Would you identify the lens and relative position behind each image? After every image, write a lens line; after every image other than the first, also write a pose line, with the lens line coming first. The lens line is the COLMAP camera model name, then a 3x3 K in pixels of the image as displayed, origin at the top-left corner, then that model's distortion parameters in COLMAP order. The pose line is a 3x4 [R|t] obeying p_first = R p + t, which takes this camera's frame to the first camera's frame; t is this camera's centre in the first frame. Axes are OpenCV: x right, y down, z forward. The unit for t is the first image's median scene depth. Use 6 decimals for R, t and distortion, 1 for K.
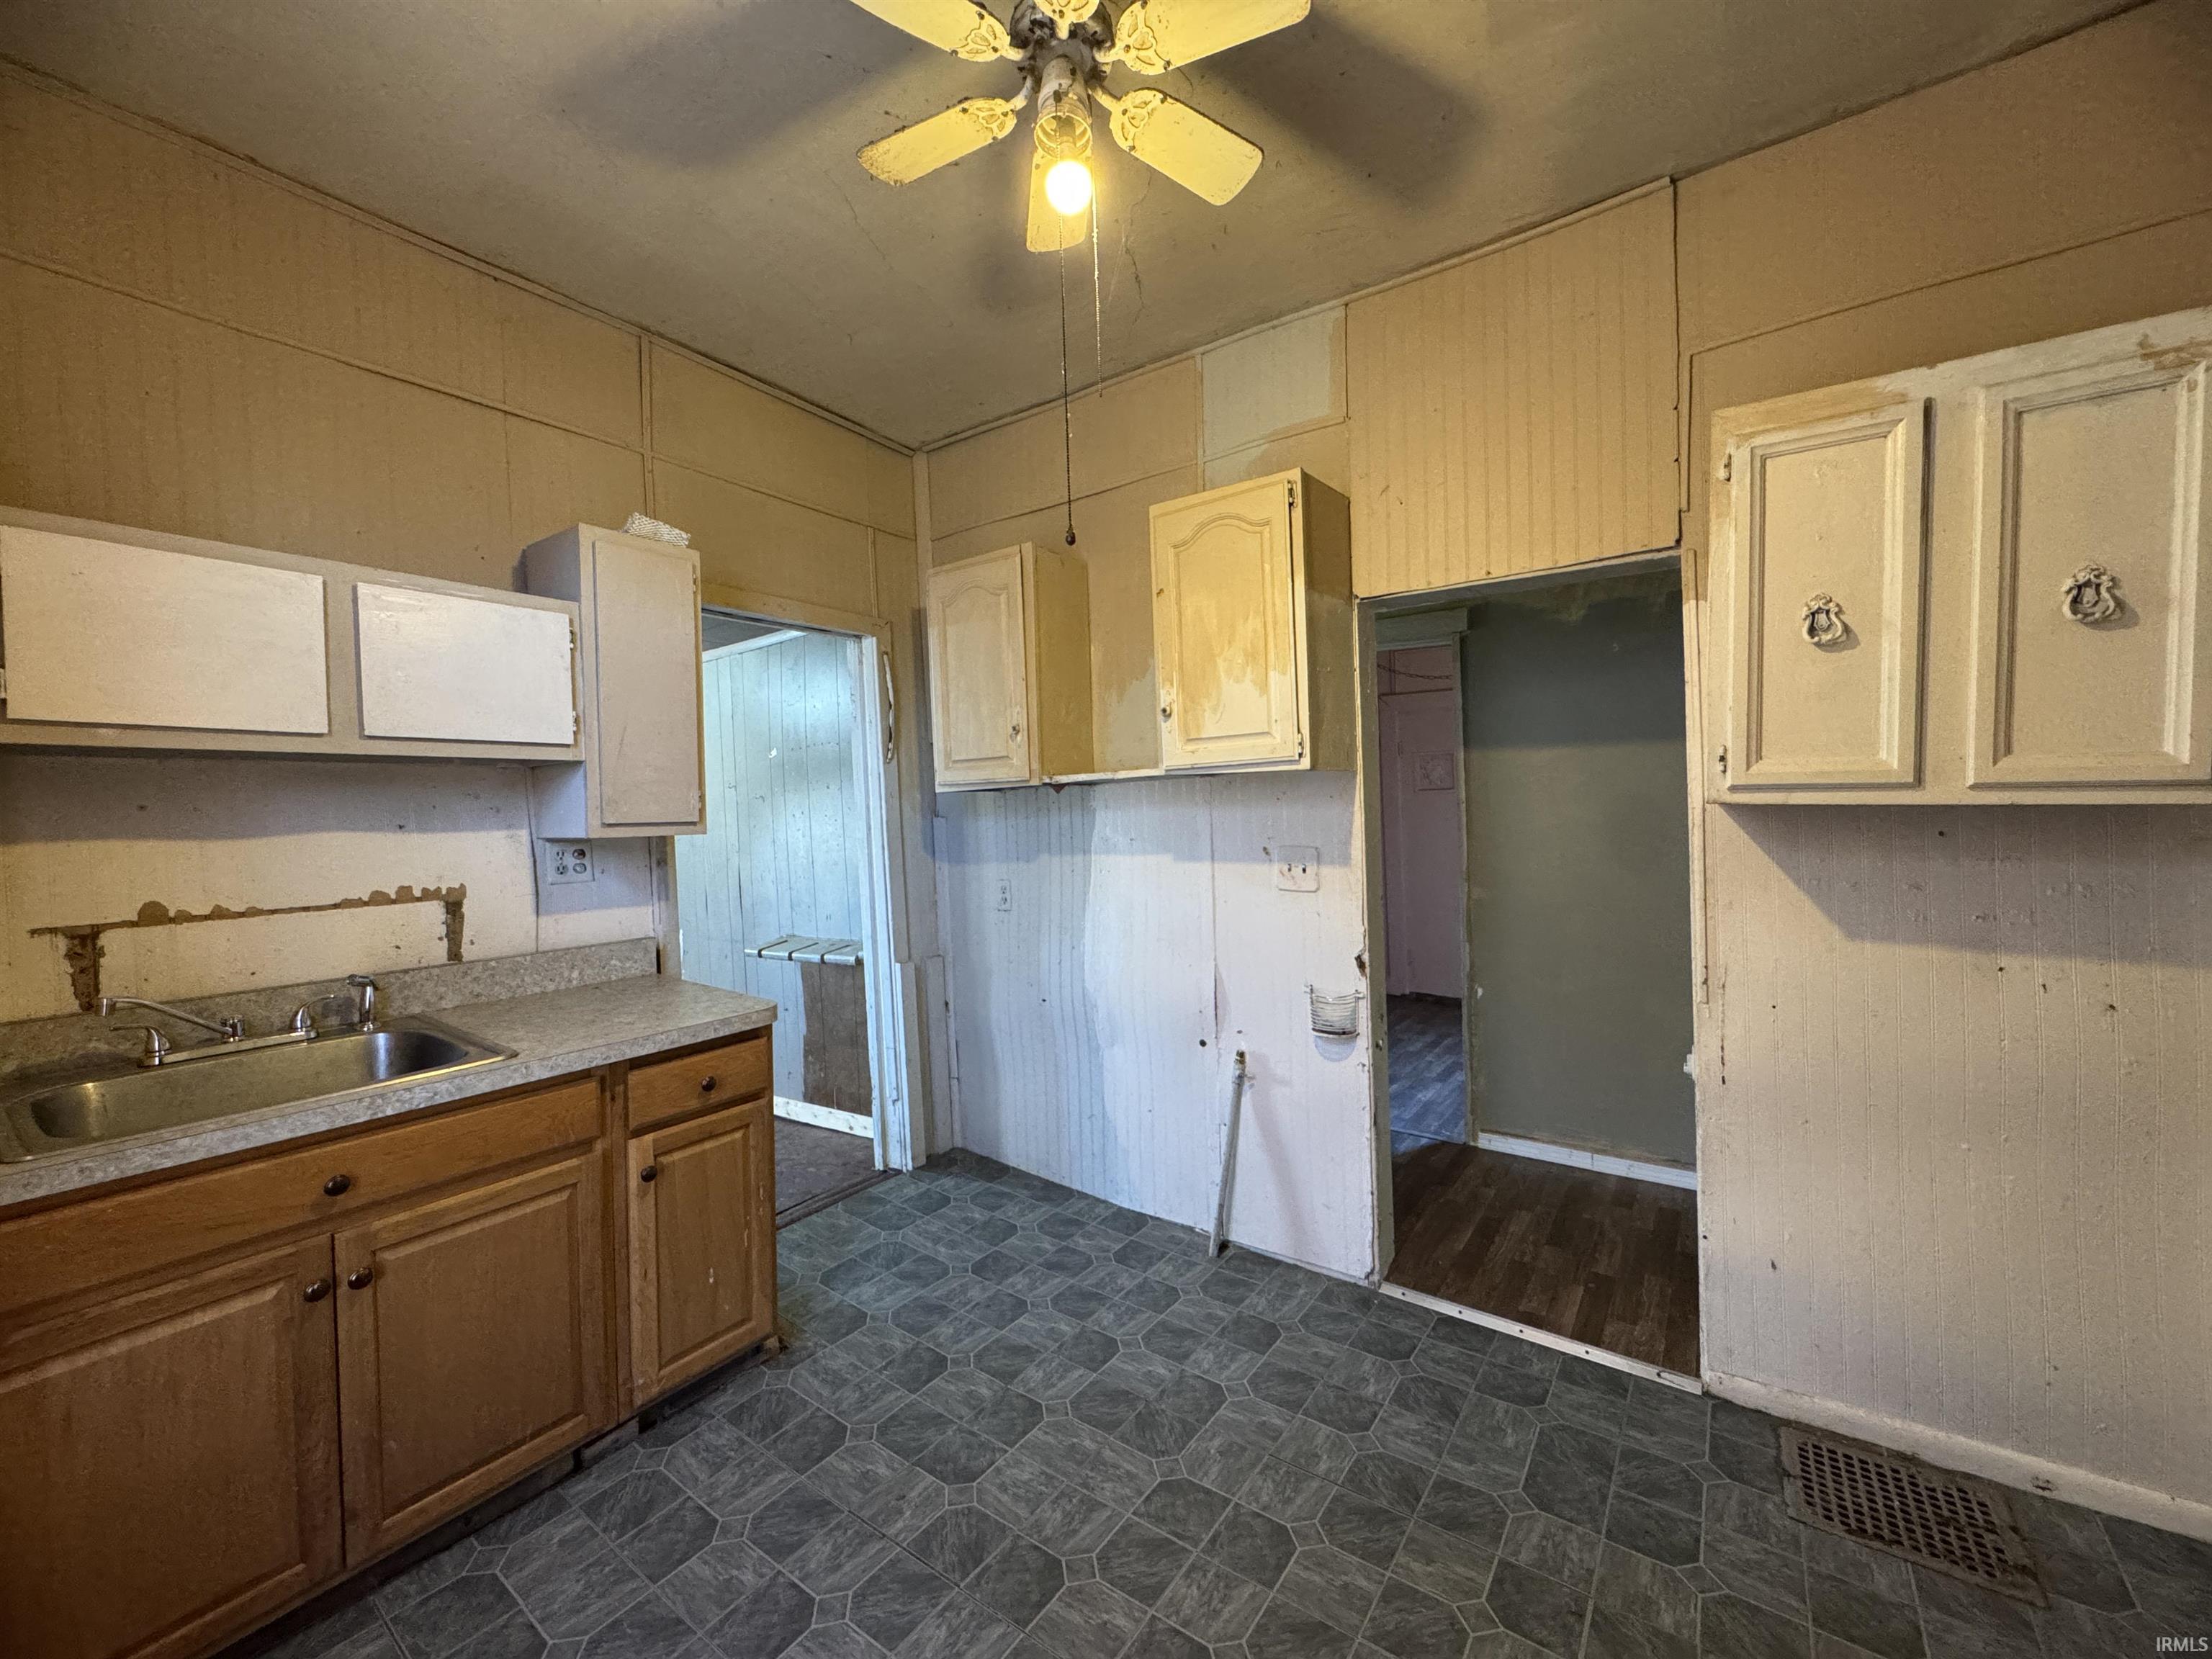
lens RADIAL K [[883.1, 0, 1106.6], [0, 883.1, 823.5], [0, 0, 1]] dist [-0.000420, -0.000306]
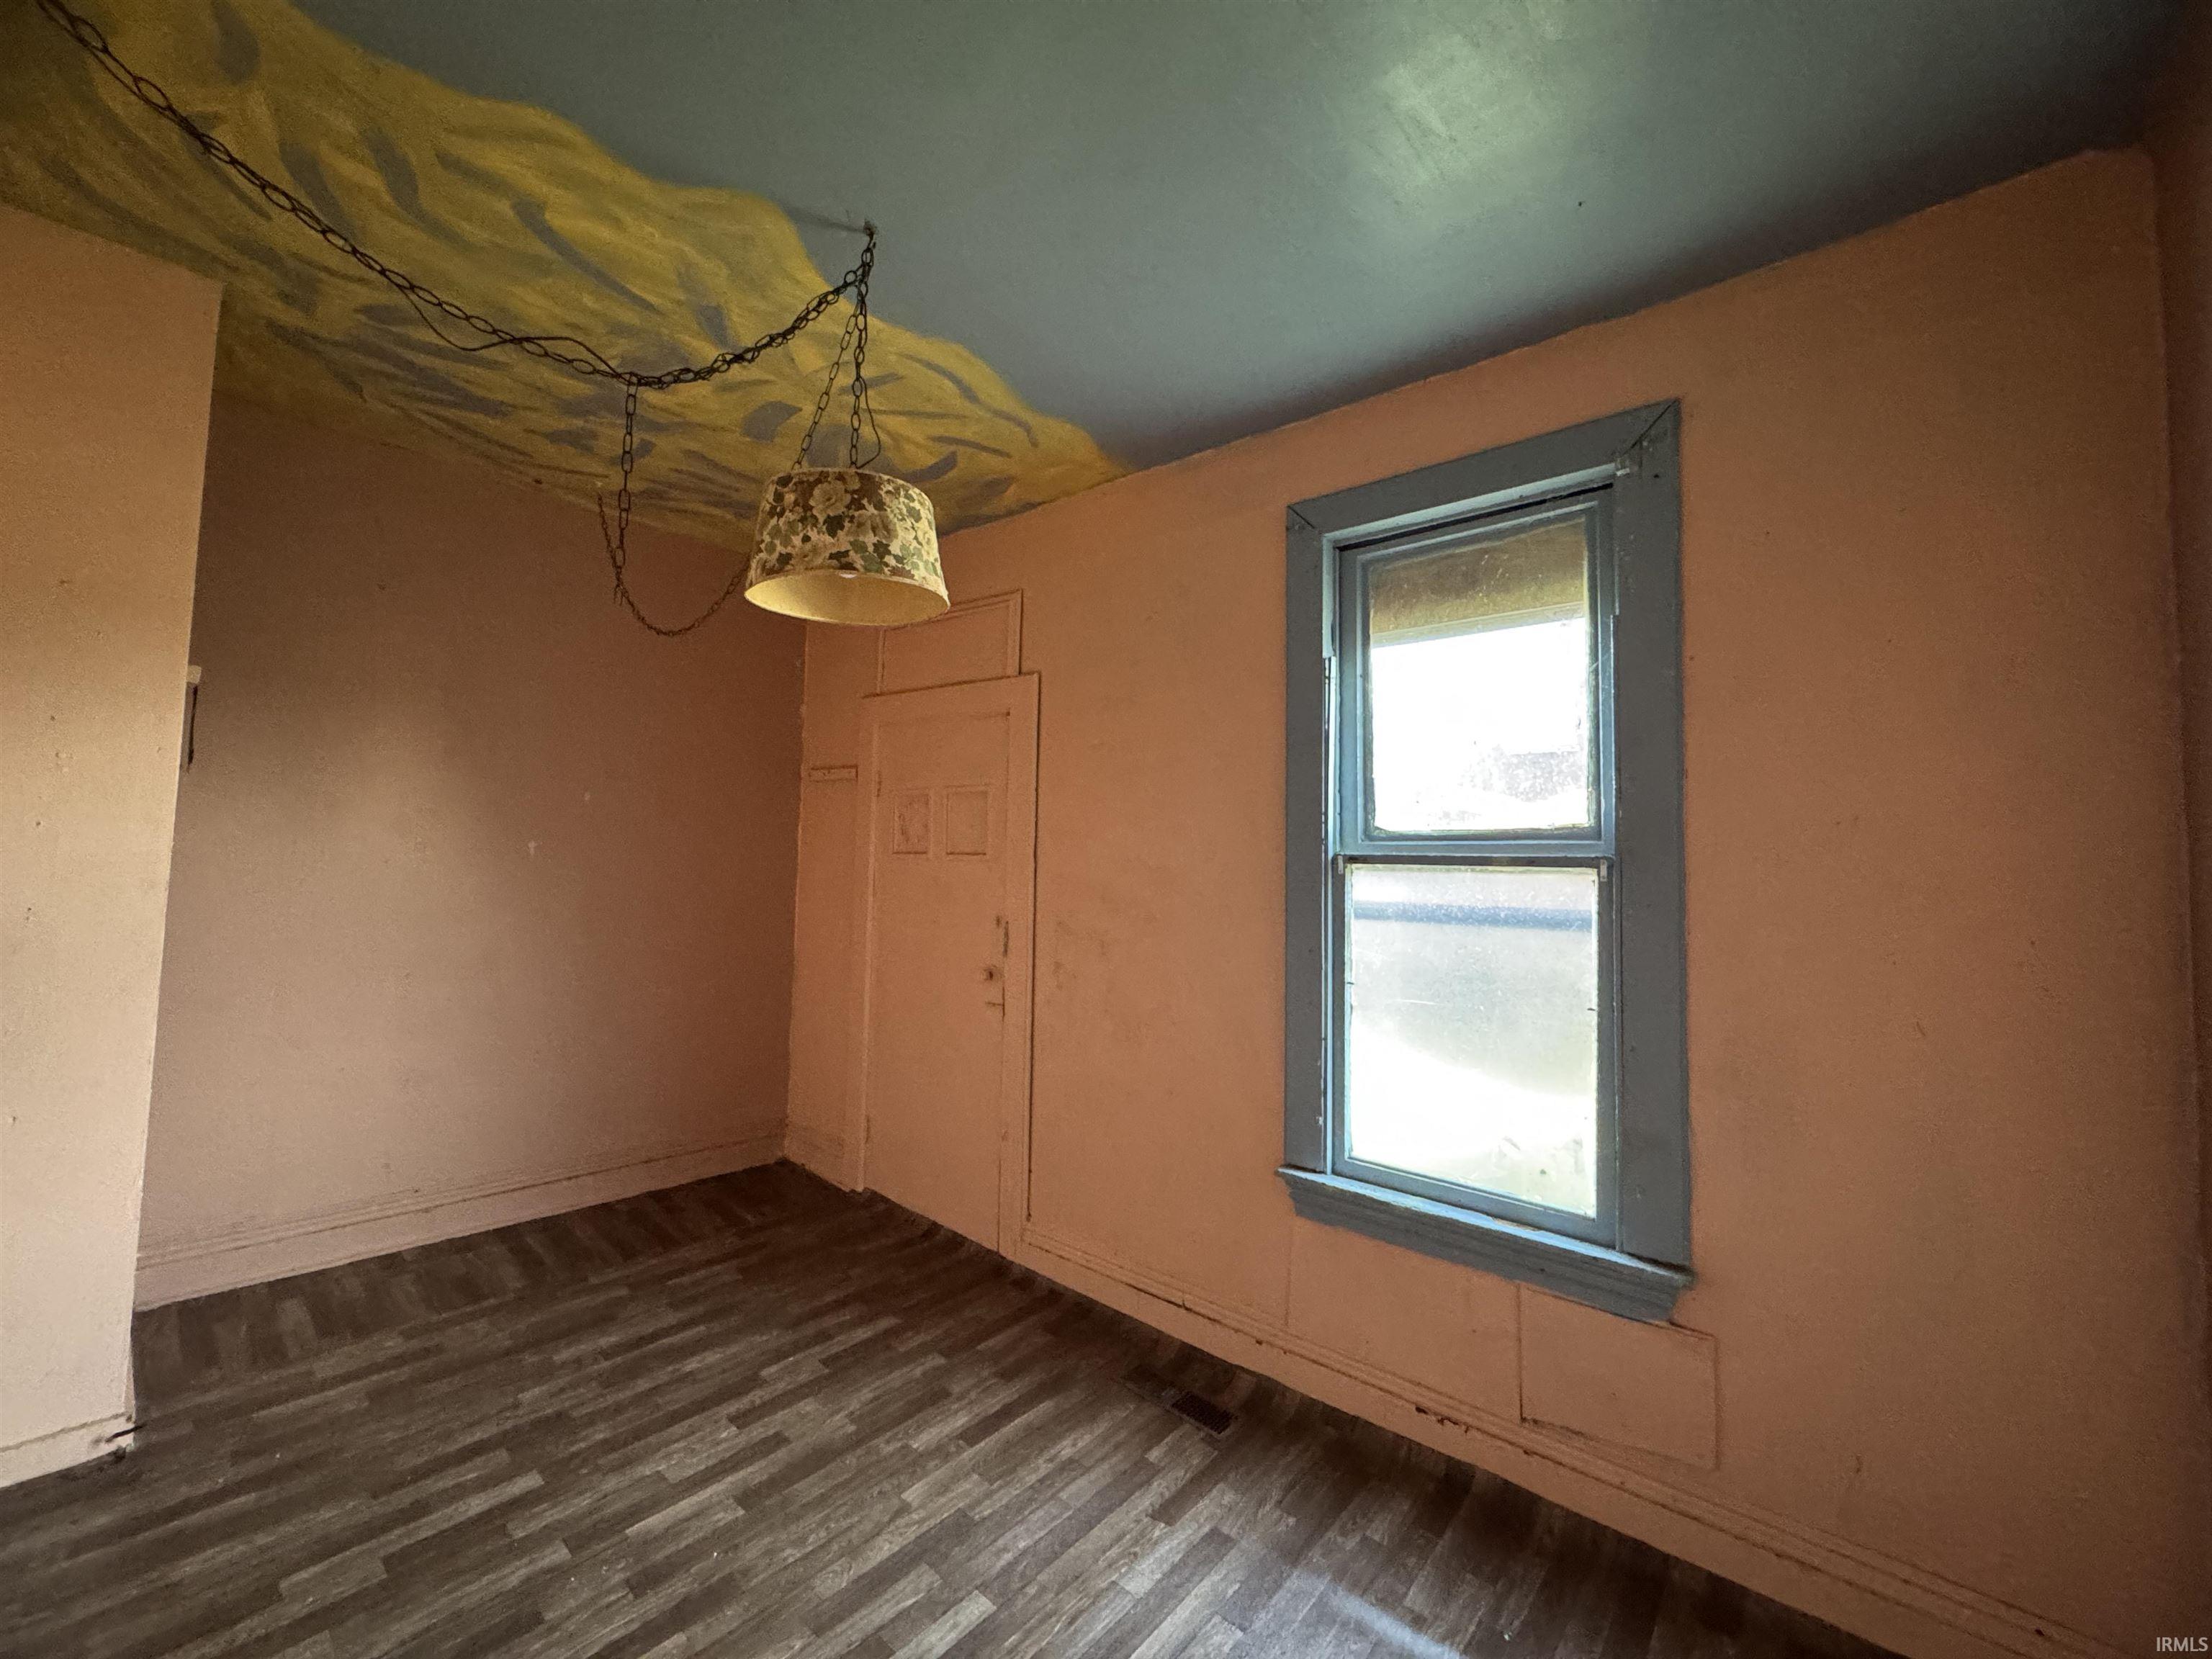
lens RADIAL K [[883.1, 0, 1106.6], [0, 883.1, 823.5], [0, 0, 1]] dist [-0.000420, -0.000306]
pose [[0.994445, 0.056648, -0.088716, 0.740014], [-0.061690, 0.996570, -0.055154, -0.046197], [0.085287, 0.060321, 0.994529, 0.537281]]
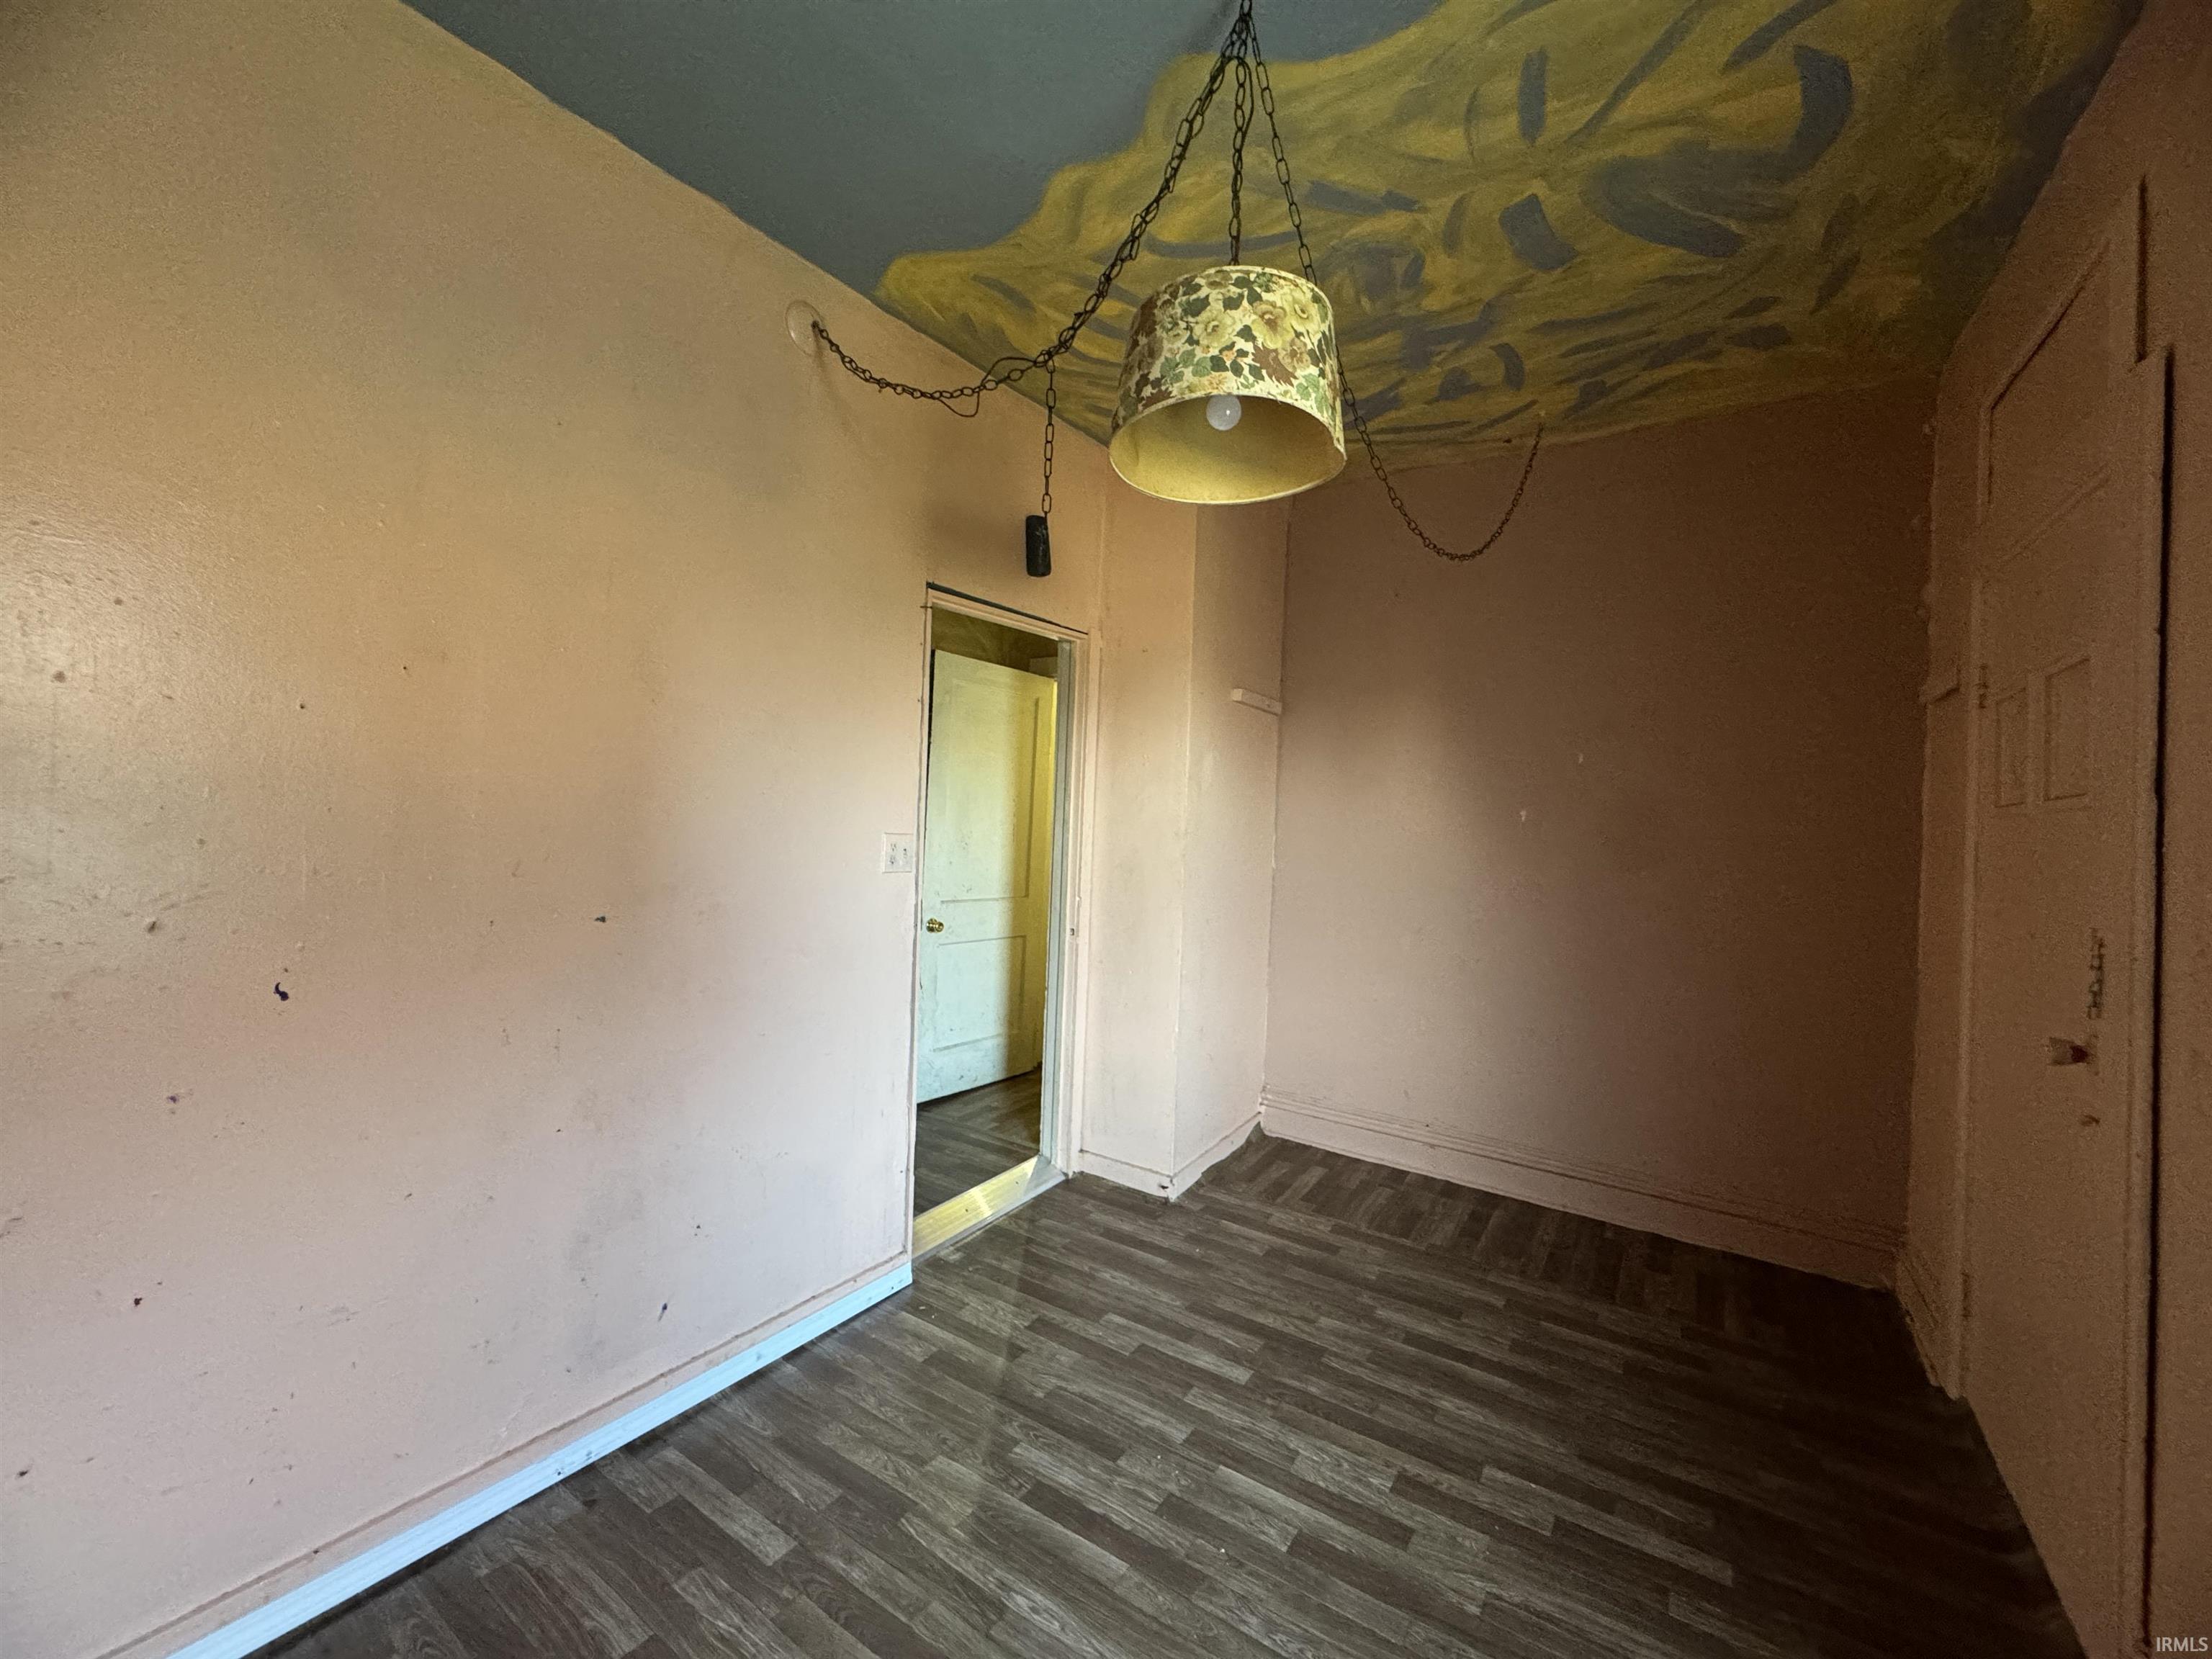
lens RADIAL K [[883.1, 0, 1106.6], [0, 883.1, 823.5], [0, 0, 1]] dist [-0.000420, -0.000306]
pose [[0.025393, 0.028782, -0.999263, 0.906256], [-0.042566, 0.998710, 0.027685, -0.035941], [0.998771, 0.041831, 0.026585, 0.877171]]
